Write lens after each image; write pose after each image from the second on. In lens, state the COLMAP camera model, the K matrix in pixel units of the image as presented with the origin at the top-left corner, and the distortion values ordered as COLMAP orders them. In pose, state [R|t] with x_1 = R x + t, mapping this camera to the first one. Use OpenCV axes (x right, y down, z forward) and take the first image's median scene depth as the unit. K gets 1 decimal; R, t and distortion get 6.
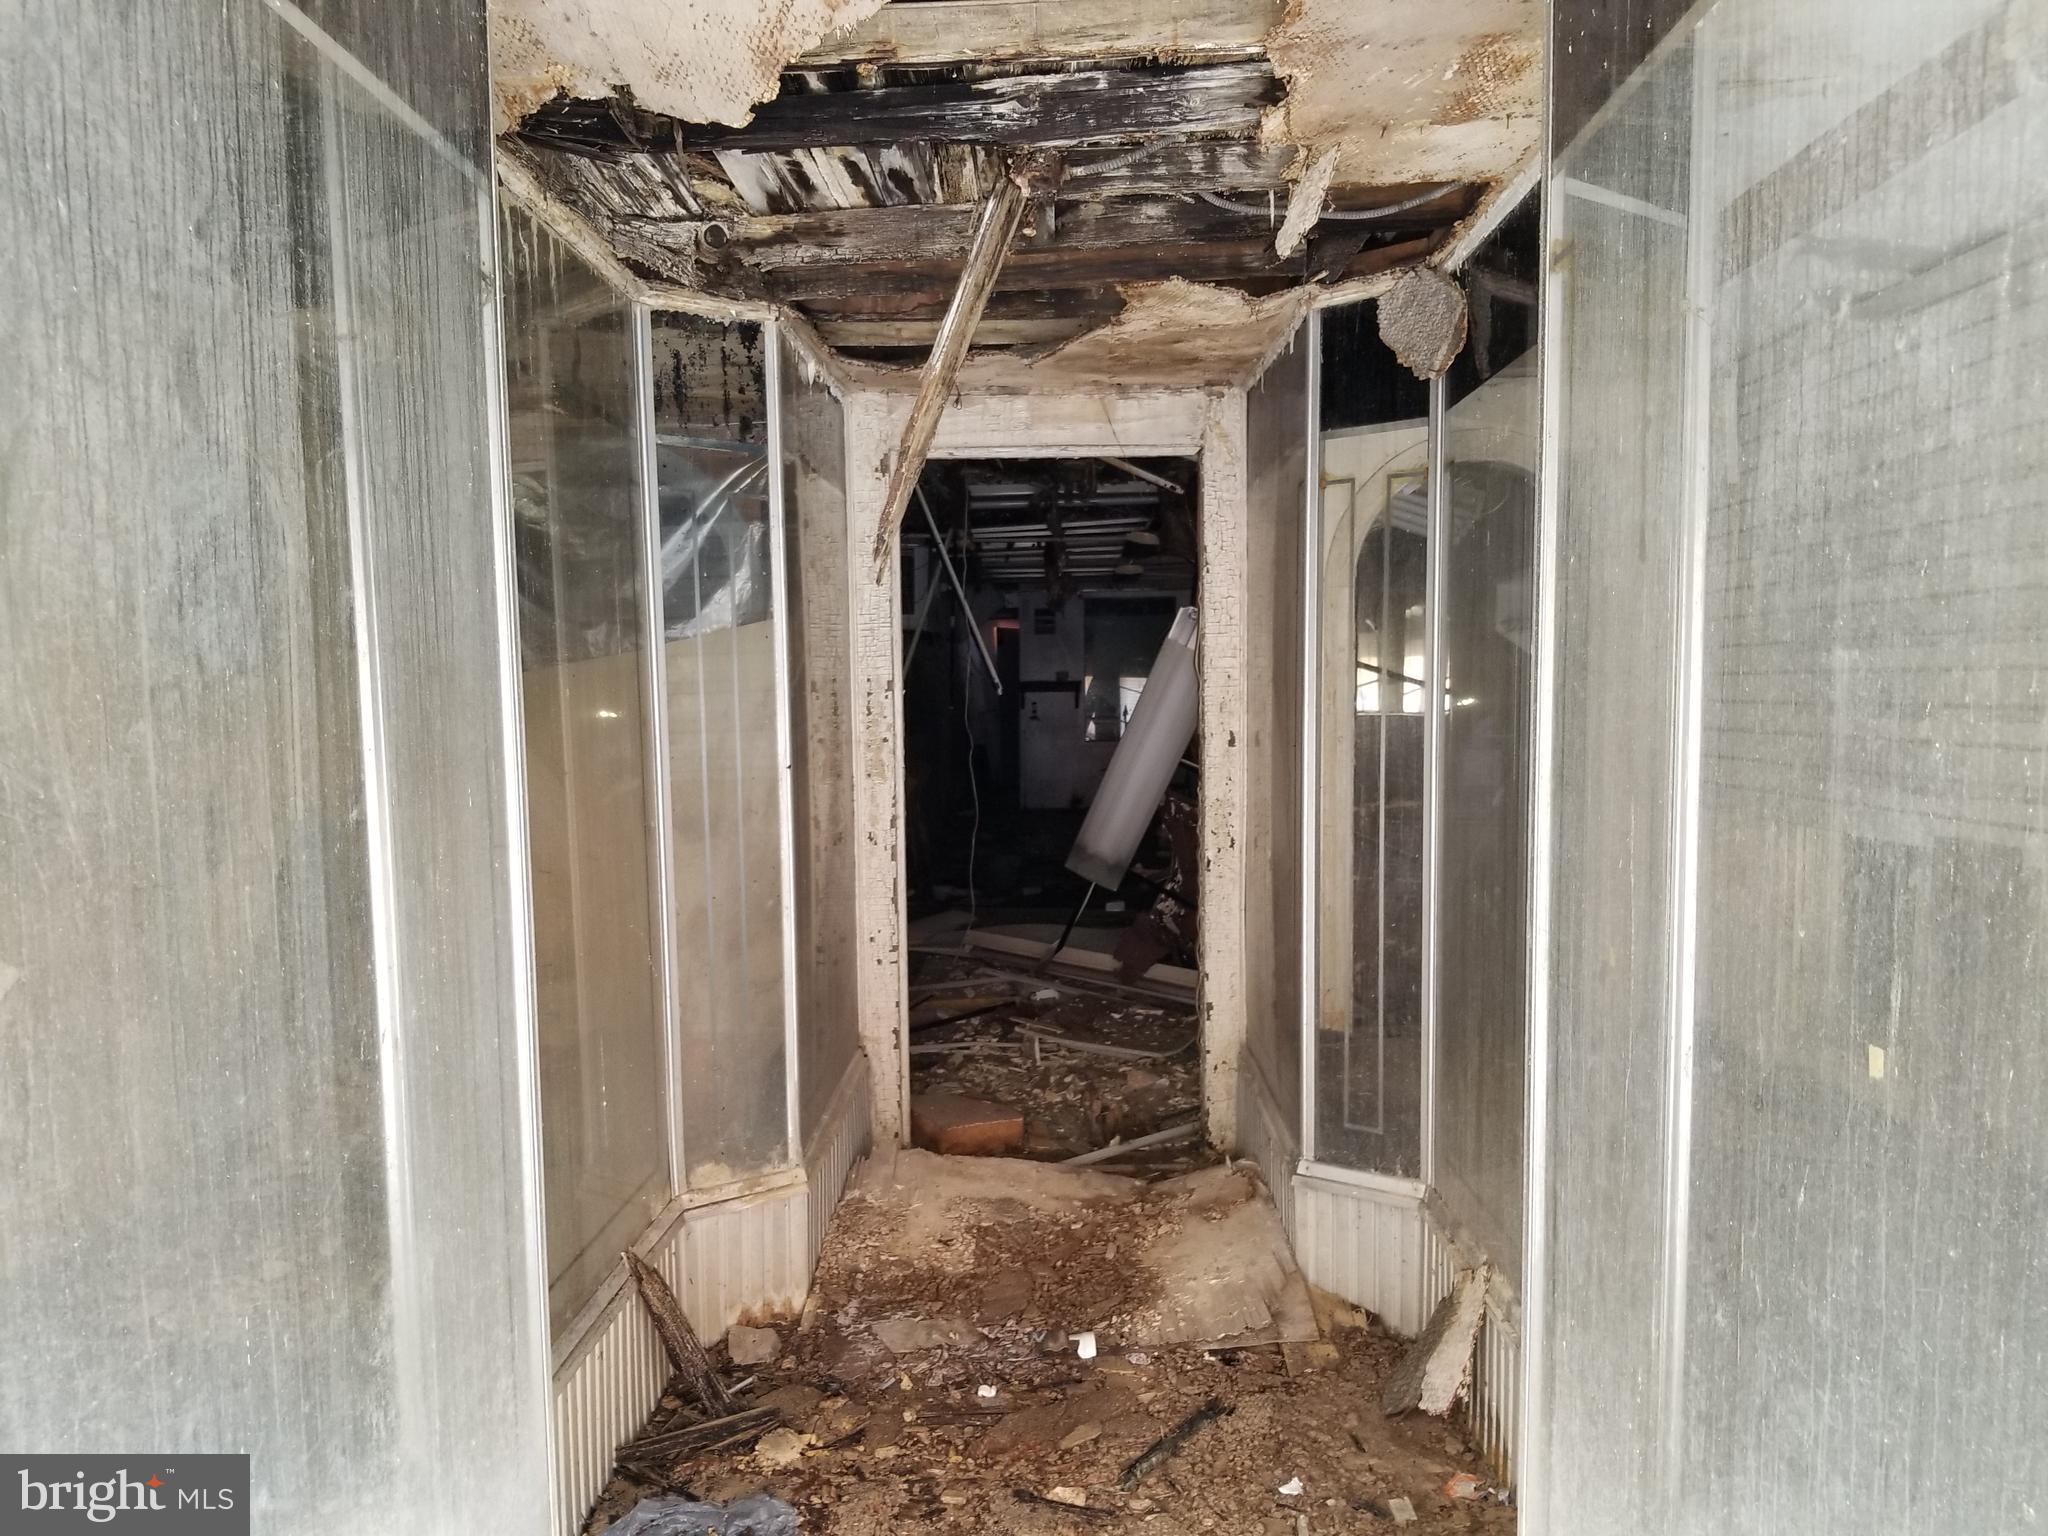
lens RADIAL K [[1551.6, 0, 1023.3], [0, 1551.6, 770.6], [0, 0, 1]] dist [-0.000360, -0.000024]
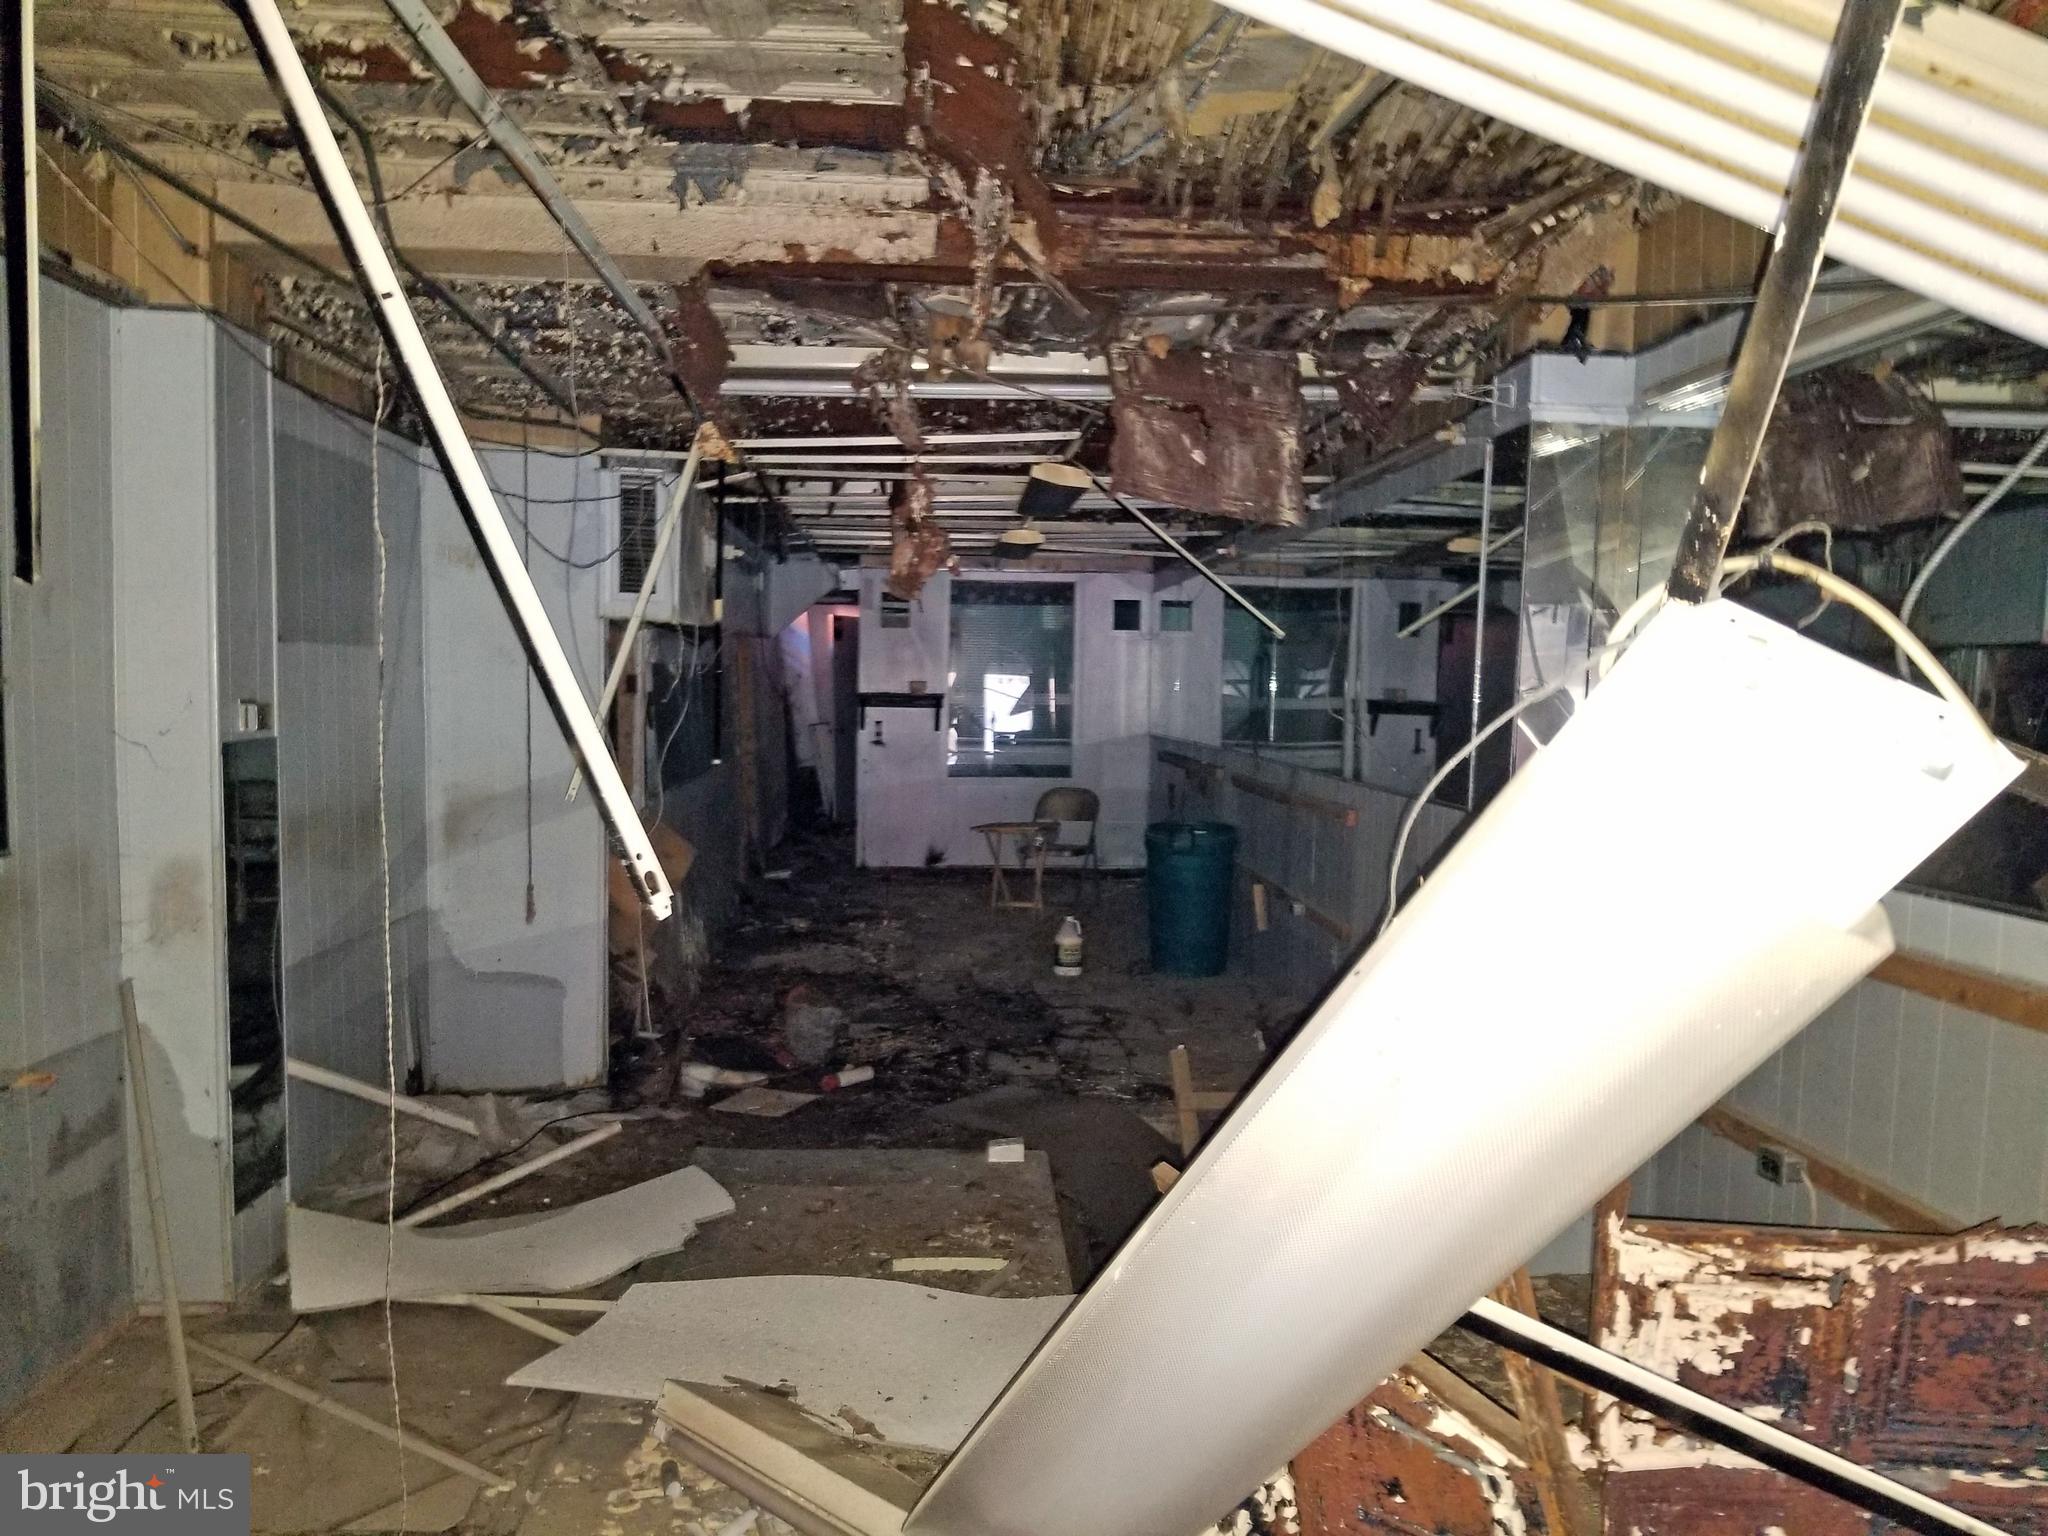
lens RADIAL K [[1551.6, 0, 1026.2], [0, 1551.6, 765.0], [0, 0, 1]] dist [-0.000360, -0.000024]
pose [[0.995223, 0.022902, 0.094899, 0.007787], [-0.023446, 0.999714, 0.004622, -0.029301], [-0.094766, -0.006825, 0.995476, 0.281139]]
